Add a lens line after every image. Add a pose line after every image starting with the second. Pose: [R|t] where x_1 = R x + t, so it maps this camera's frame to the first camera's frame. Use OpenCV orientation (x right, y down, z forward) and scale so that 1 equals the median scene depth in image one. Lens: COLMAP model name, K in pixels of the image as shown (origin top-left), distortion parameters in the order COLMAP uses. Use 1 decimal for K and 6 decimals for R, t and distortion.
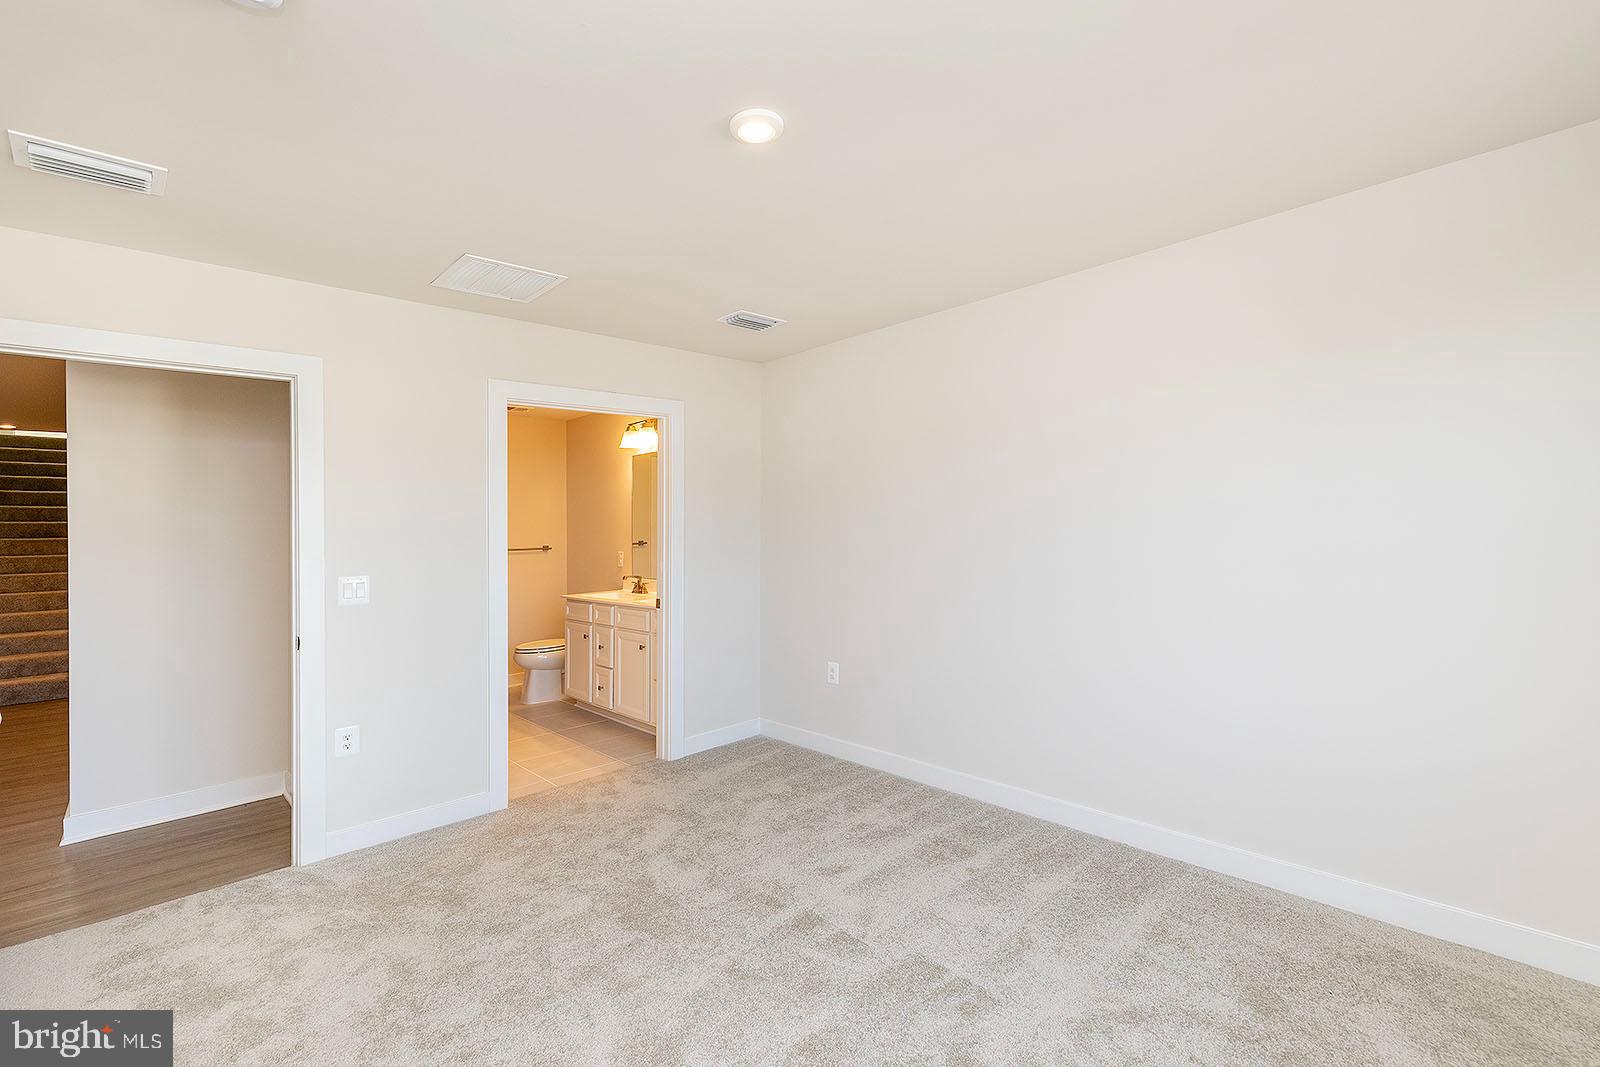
lens RADIAL K [[690.0, 0, 810.6], [0, 690.0, 531.2], [0, 0, 1]] dist [0.005235, -0.001248]
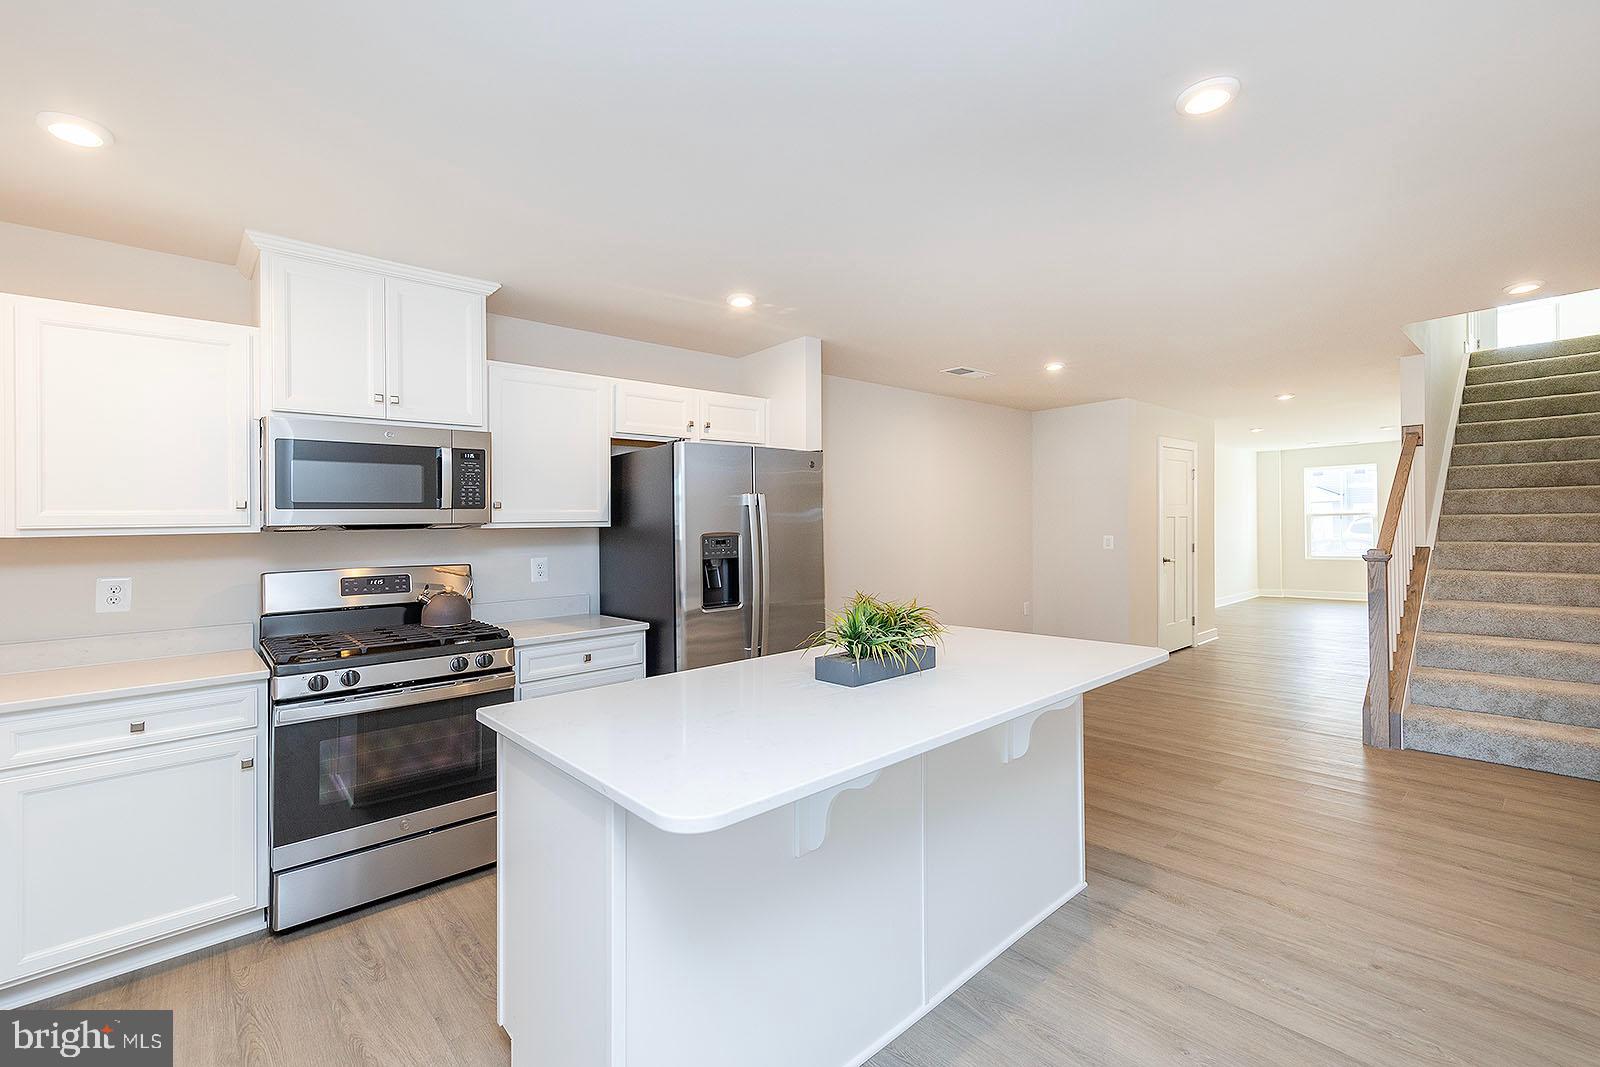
lens RADIAL K [[690.0, 0, 765.6], [0, 690.0, 534.0], [0, 0, 1]] dist [0.005235, -0.001248]
pose [[-0.069763, 0.014428, -0.997459, -0.468506], [0.023027, 0.999652, 0.012850, 0.029922], [0.997298, -0.022072, -0.070071, 0.360080]]
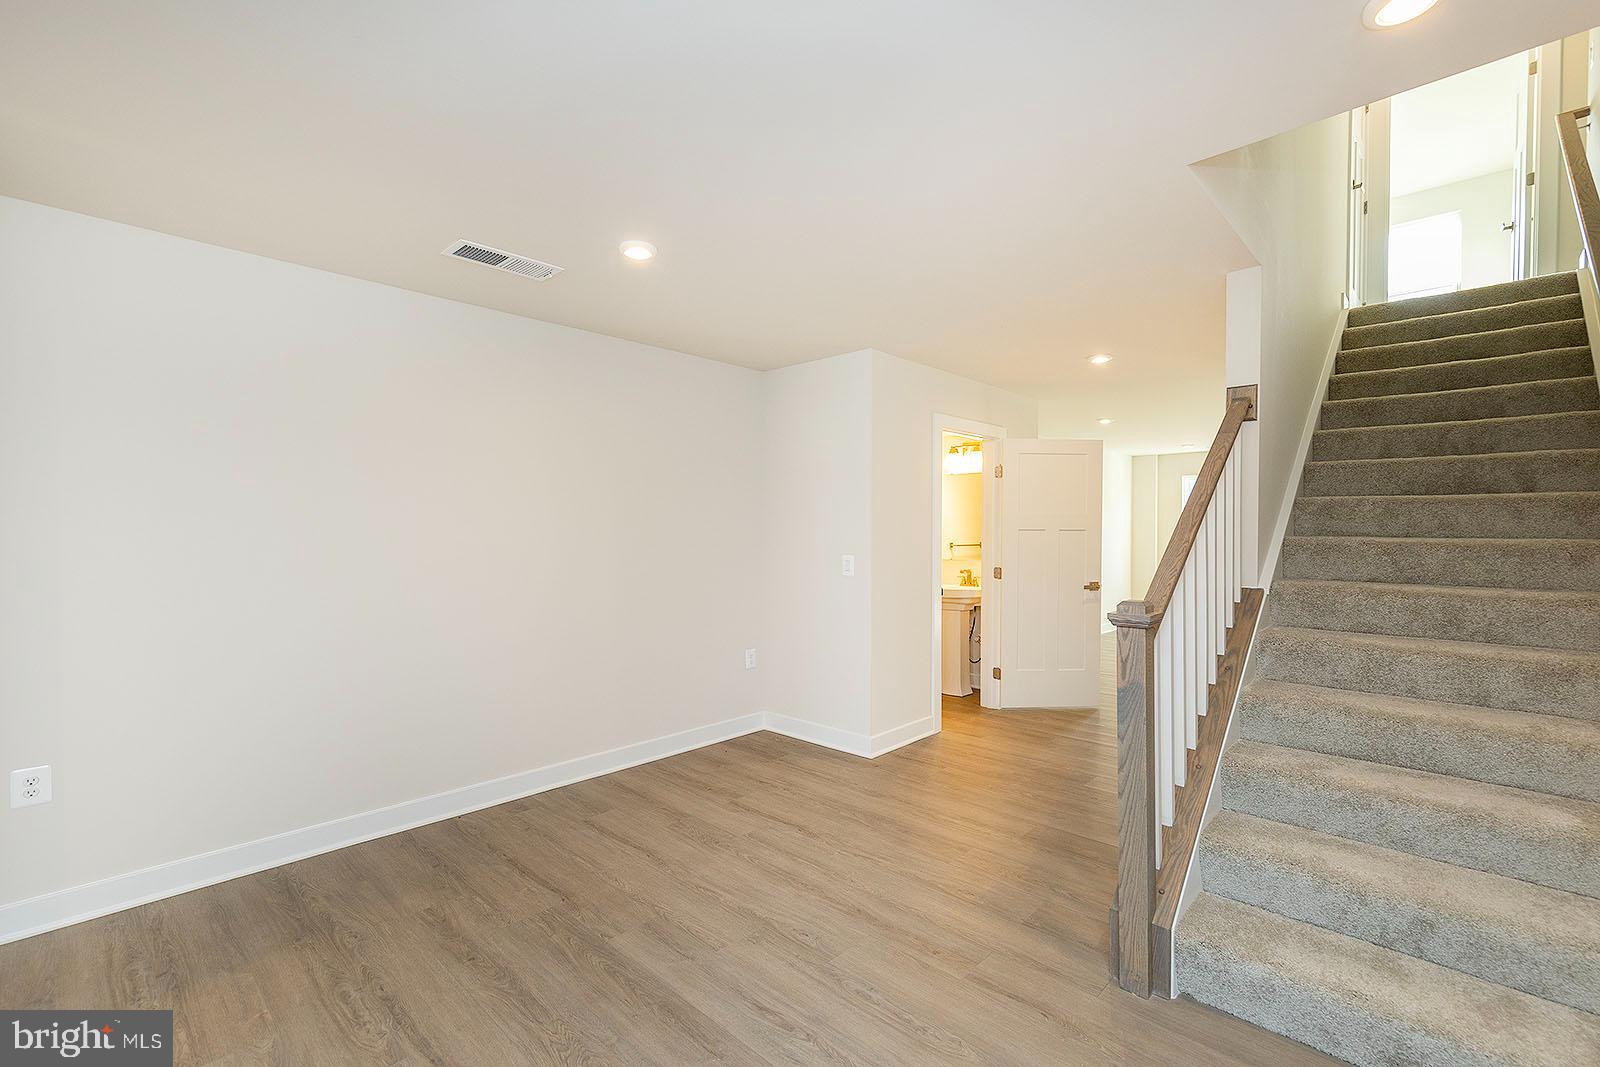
lens RADIAL K [[690.0, 0, 801.1], [0, 690.0, 538.9], [0, 0, 1]] dist [0.005235, -0.001248]
pose [[0.026516, 0.013086, -0.999563, -0.780369], [0.000566, 0.999914, 0.013106, 0.031460], [0.999648, -0.000913, 0.026506, 0.667072]]
